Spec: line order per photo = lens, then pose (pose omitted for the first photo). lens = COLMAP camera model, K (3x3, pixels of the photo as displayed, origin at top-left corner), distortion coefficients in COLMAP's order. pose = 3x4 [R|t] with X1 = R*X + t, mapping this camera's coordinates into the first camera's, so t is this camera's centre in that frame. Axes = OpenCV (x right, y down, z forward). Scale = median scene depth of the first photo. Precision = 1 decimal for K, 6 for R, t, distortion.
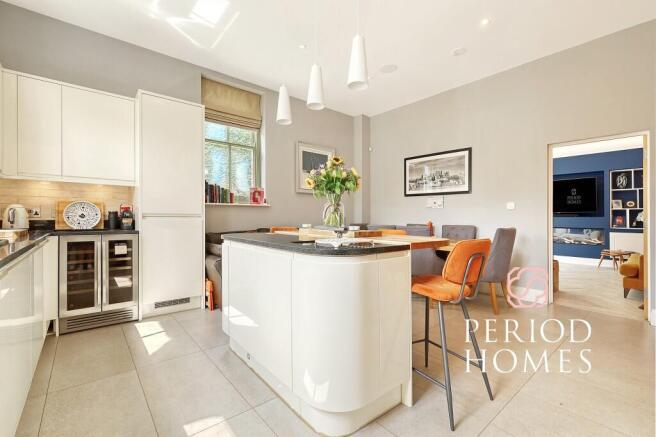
lens RADIAL K [[291.7, 0, 328.0], [0, 291.7, 218.5], [0, 0, 1]] dist [-0.000197, 0.000139]
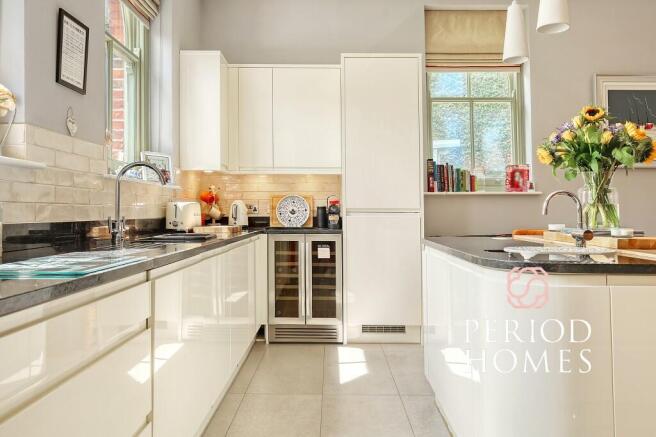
lens RADIAL K [[493.0, 0, 327.7], [0, 493.0, 211.1], [0, 0, 1]] dist [0.001498, 0.000918]
pose [[0.766232, -0.004338, -0.642549, 0.185362], [-0.001574, 0.999962, -0.008628, 0.001218], [0.642562, 0.007622, 0.766196, -0.054888]]
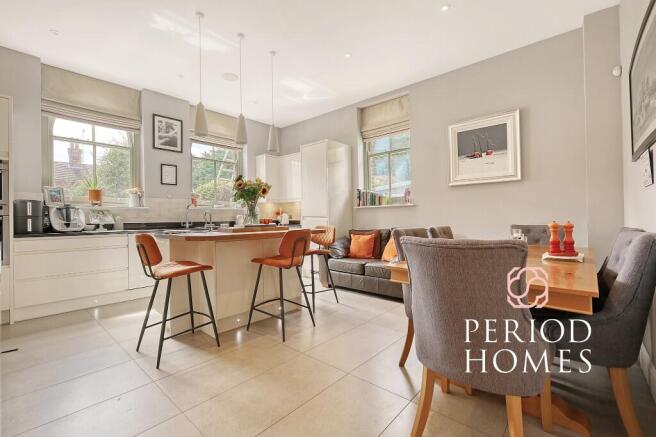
lens RADIAL K [[284.4, 0, 328.0], [0, 284.4, 218.5], [0, 0, 1]] dist [0.012614, 0.000124]
pose [[0.142842, -0.004065, -0.989737, 1.141658], [0.004080, 0.999985, -0.003518, 0.006007], [0.989737, -0.003536, 0.142856, 0.965367]]
